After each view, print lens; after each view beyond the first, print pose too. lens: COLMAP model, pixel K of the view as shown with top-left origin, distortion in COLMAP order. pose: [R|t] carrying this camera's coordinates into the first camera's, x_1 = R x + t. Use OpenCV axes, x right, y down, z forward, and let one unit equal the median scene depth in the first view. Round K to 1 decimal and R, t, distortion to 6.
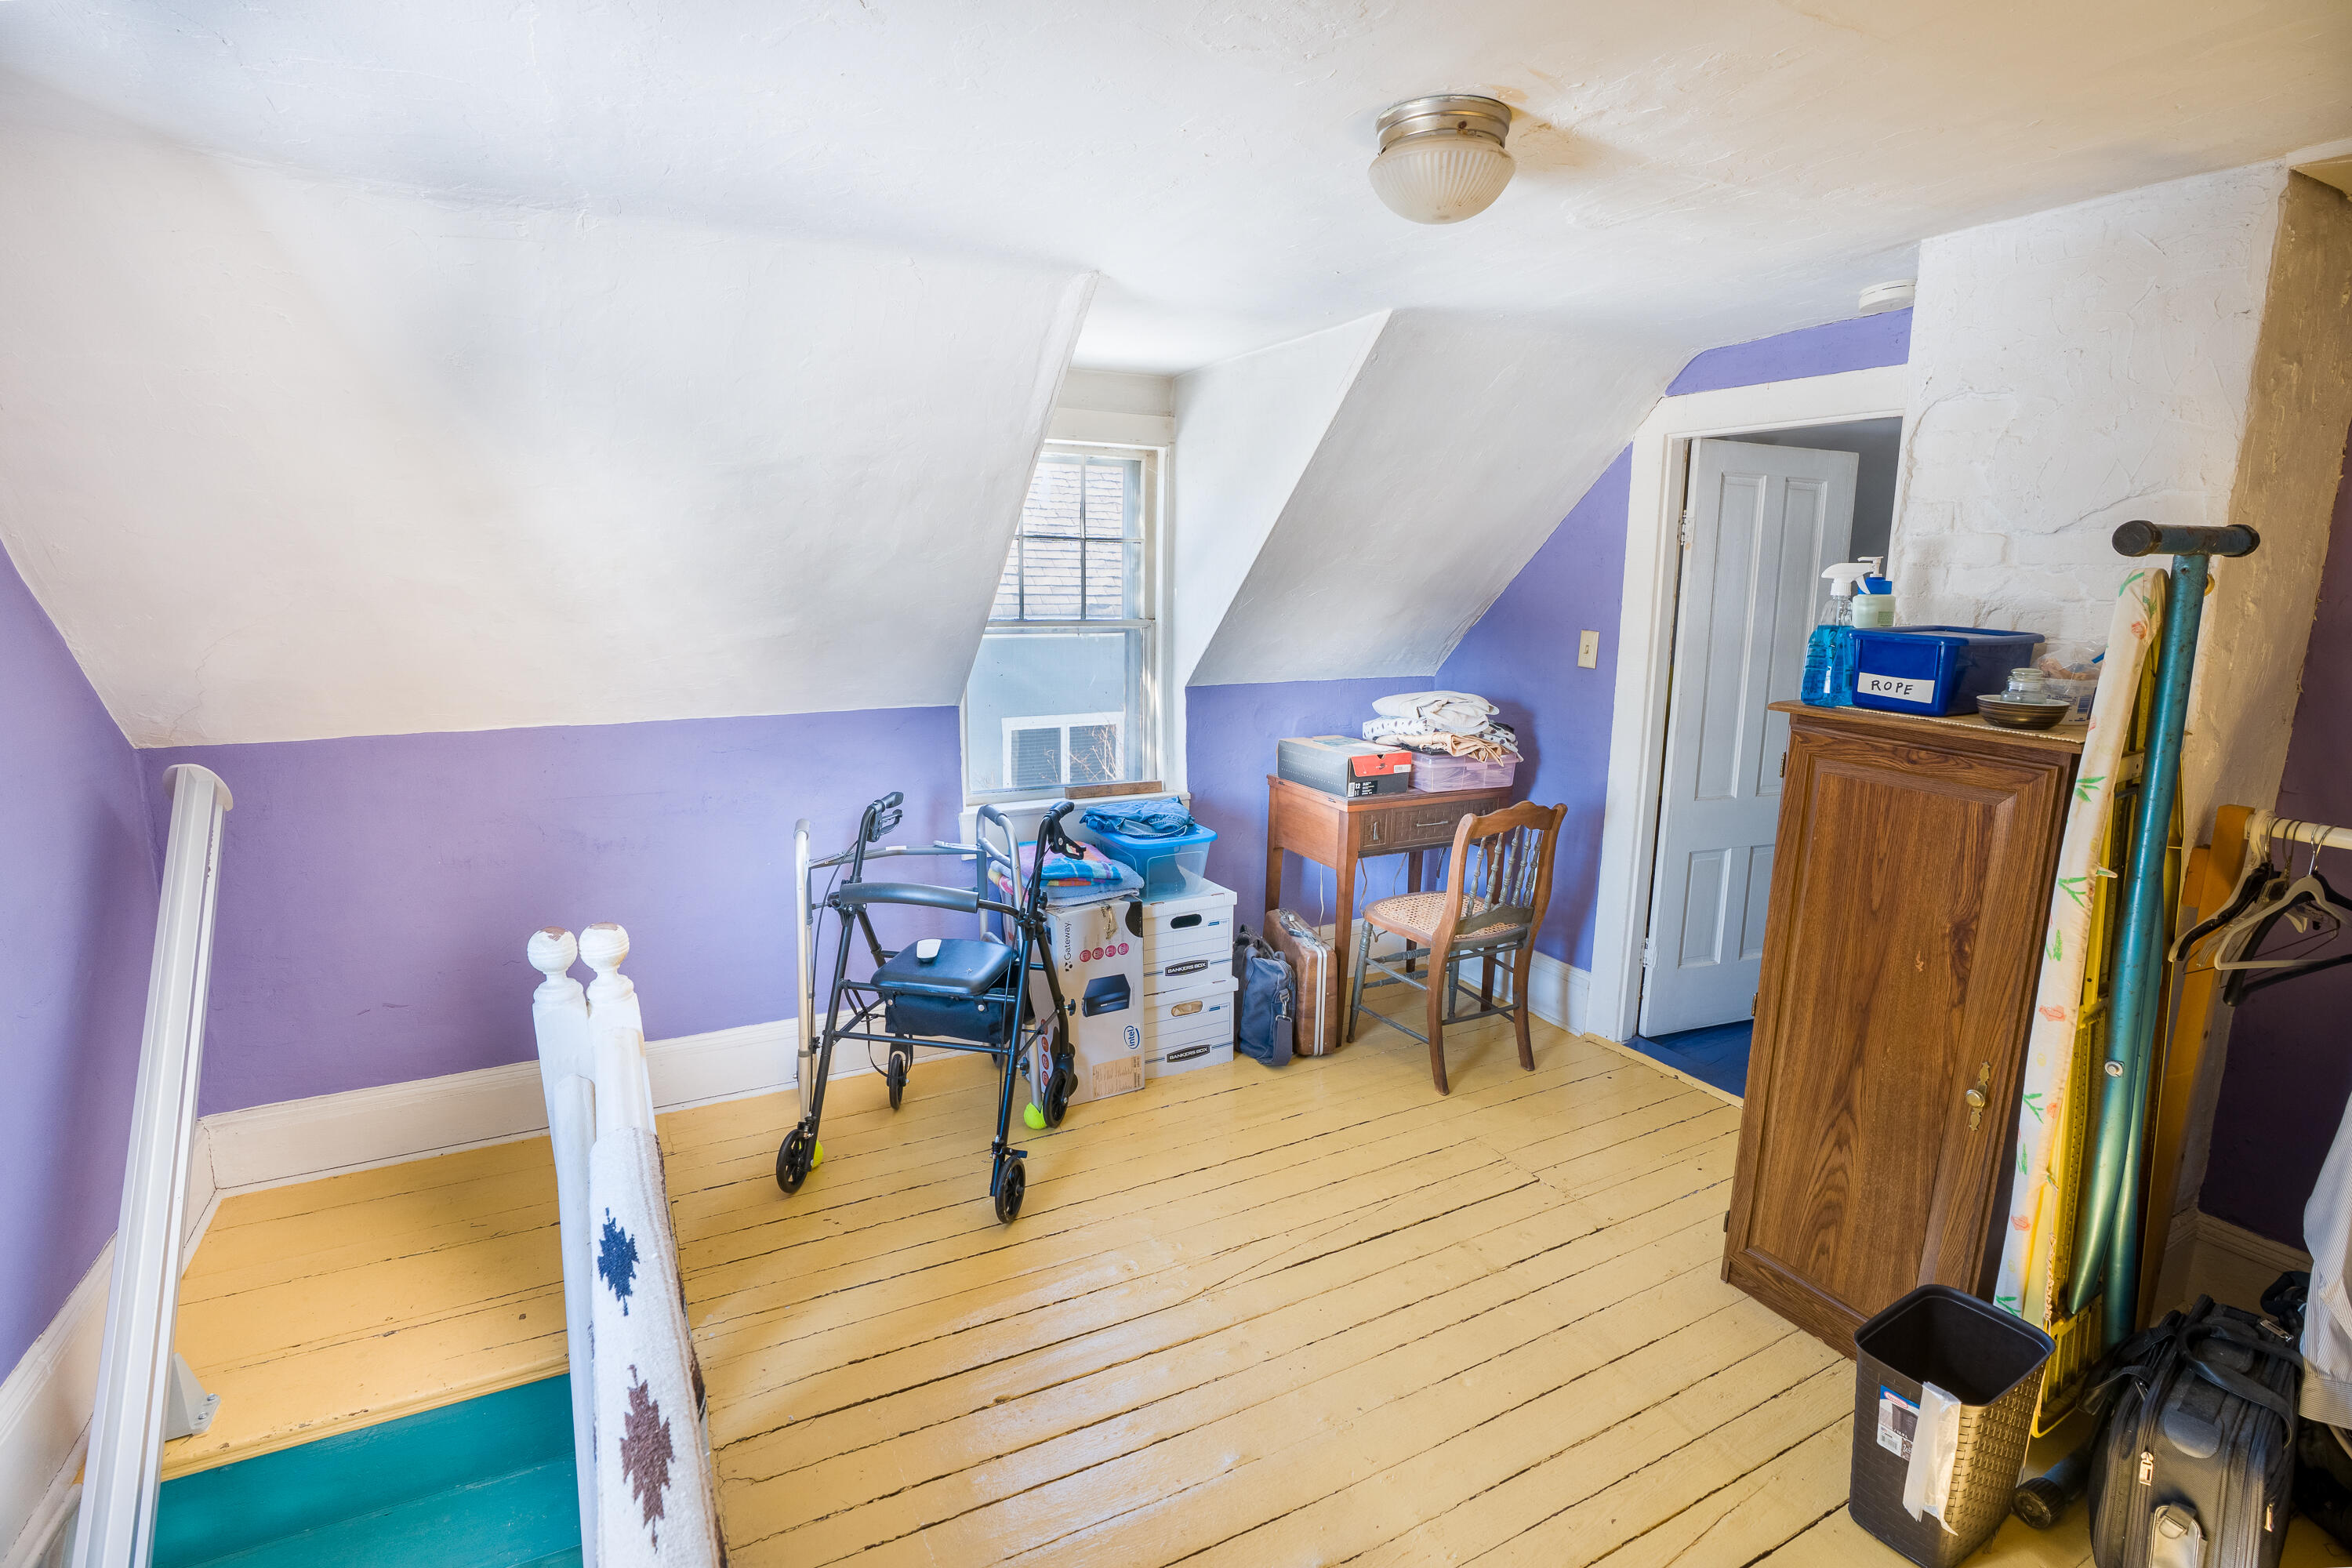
lens RADIAL K [[1118.9, 0, 1166.8], [0, 1118.9, 779.6], [0, 0, 1]] dist [-0.072679, 0.029675]
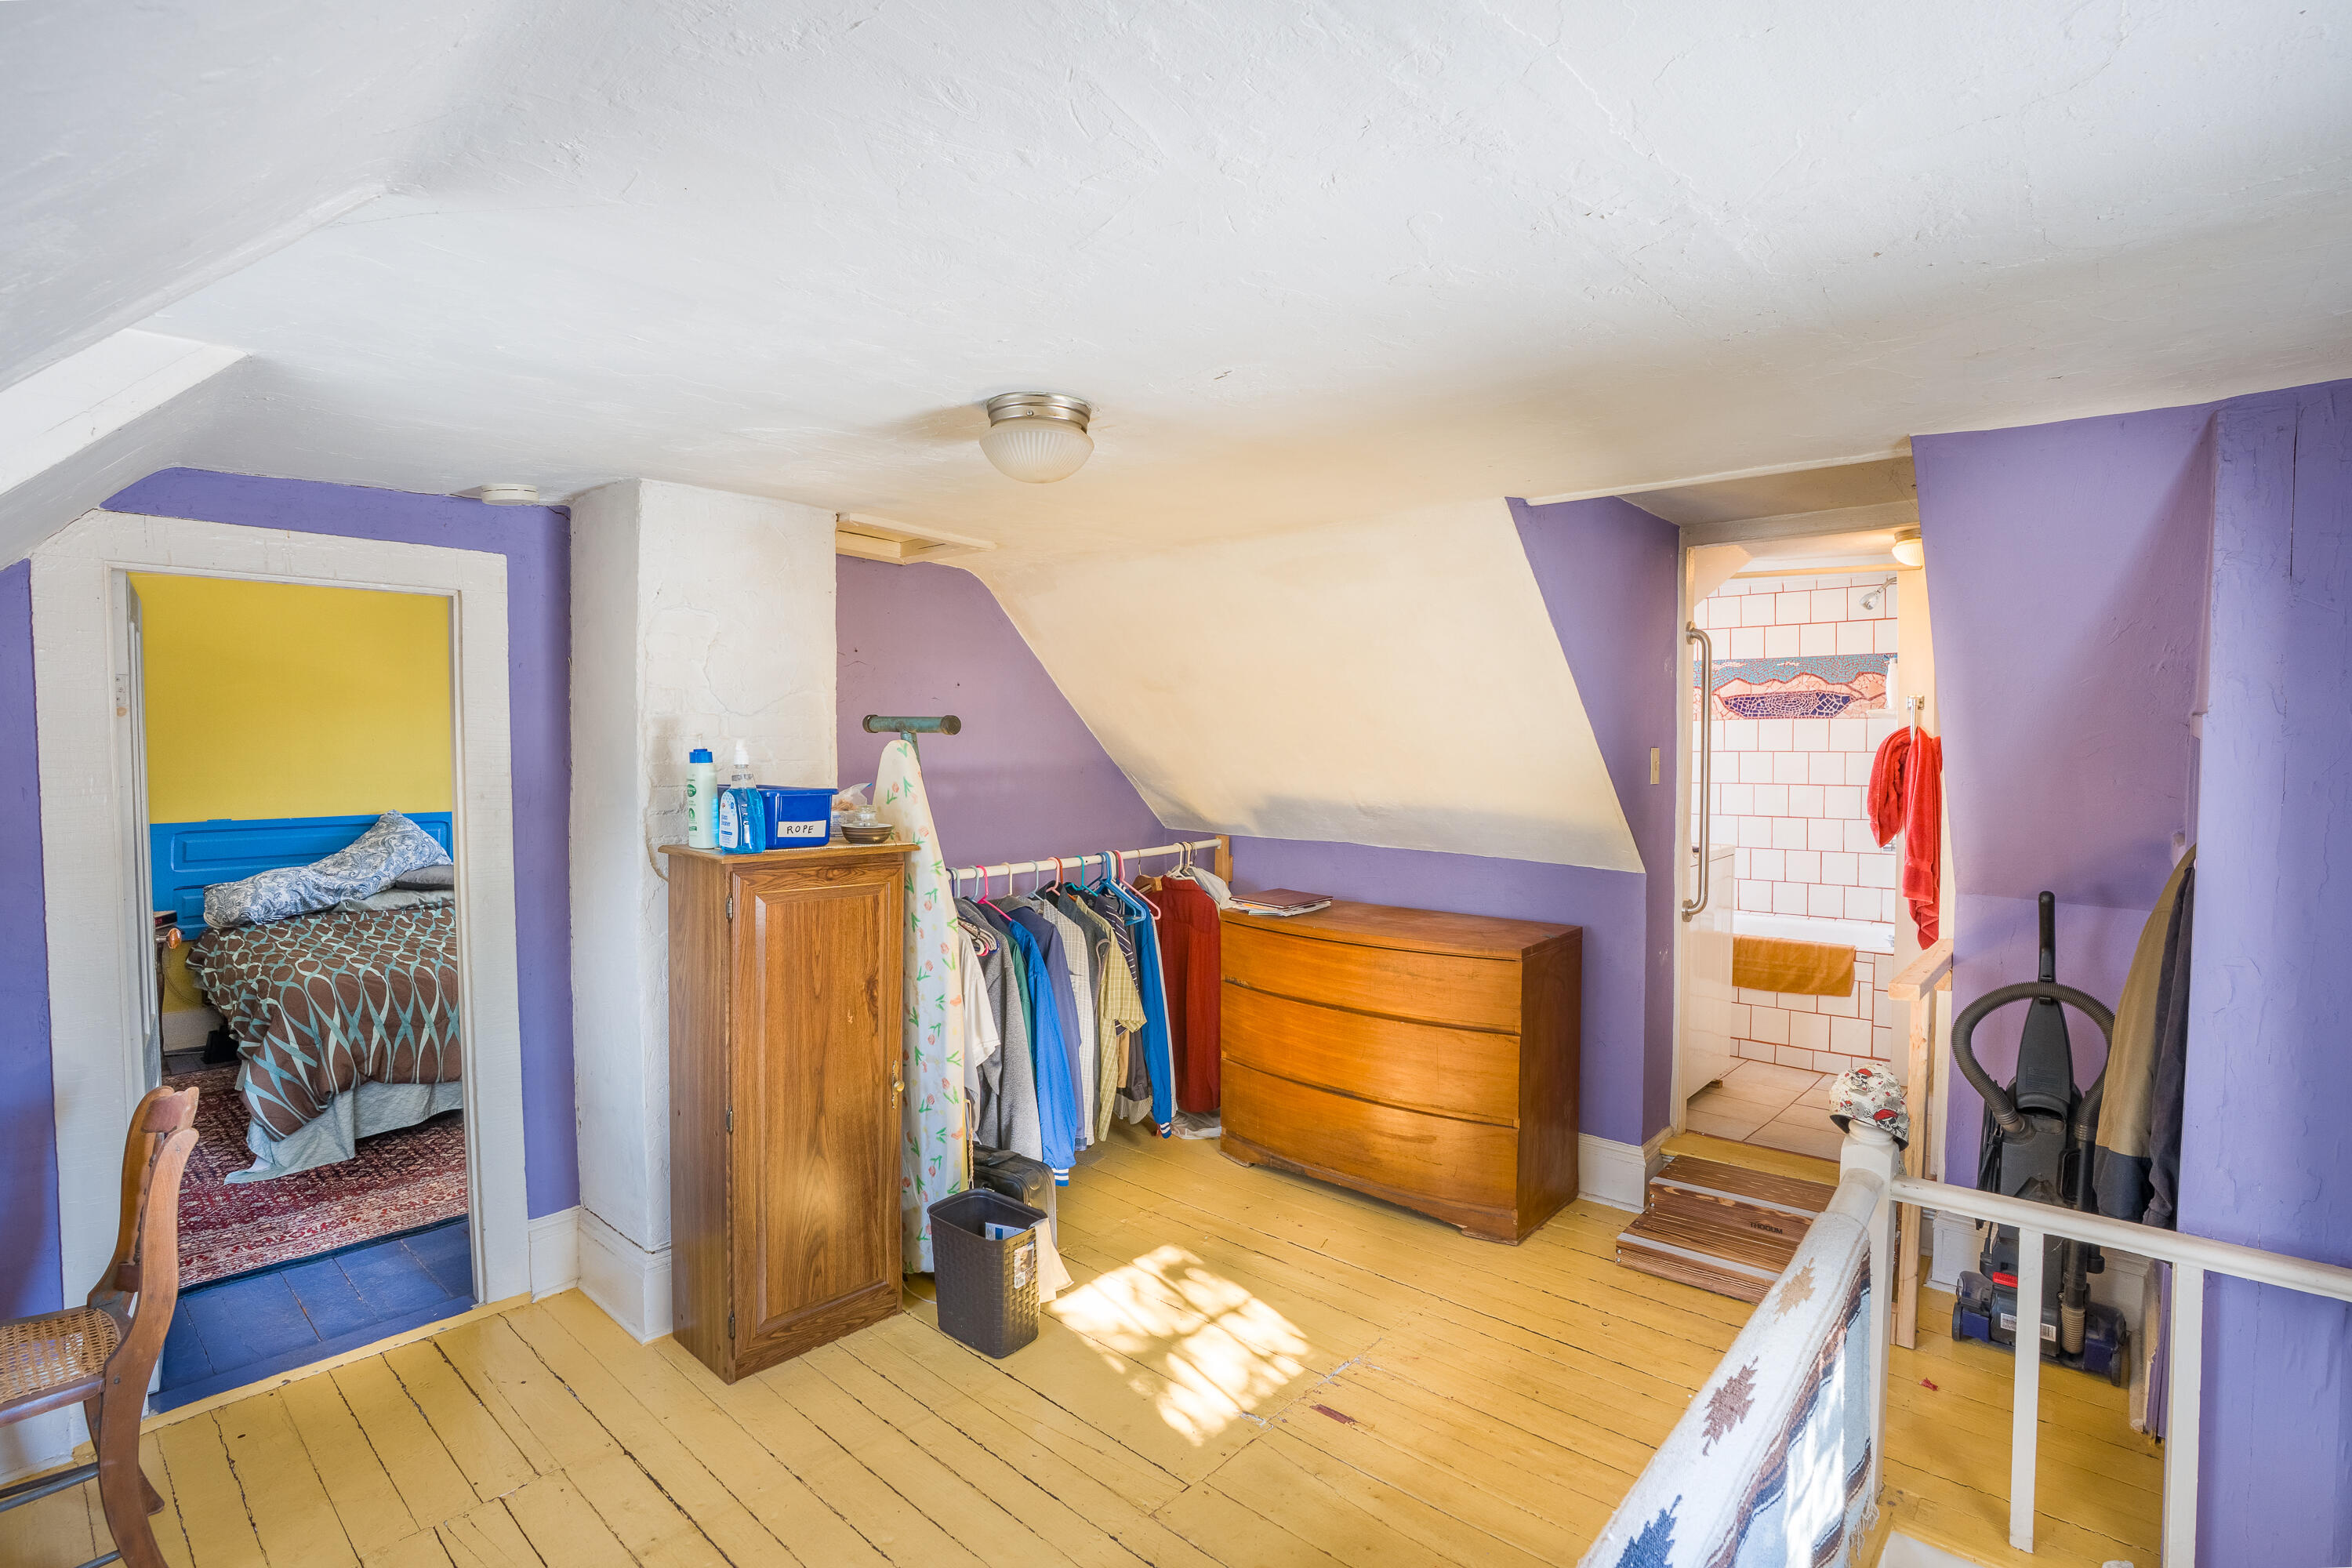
lens RADIAL K [[1118.9, 0, 1166.8], [0, 1118.9, 779.6], [0, 0, 1]] dist [-0.072679, 0.029675]
pose [[-0.341563, -0.043826, 0.938836, -0.764792], [0.167959, 0.979986, 0.106853, -0.213219], [-0.924729, 0.194183, -0.327366, 1.005467]]
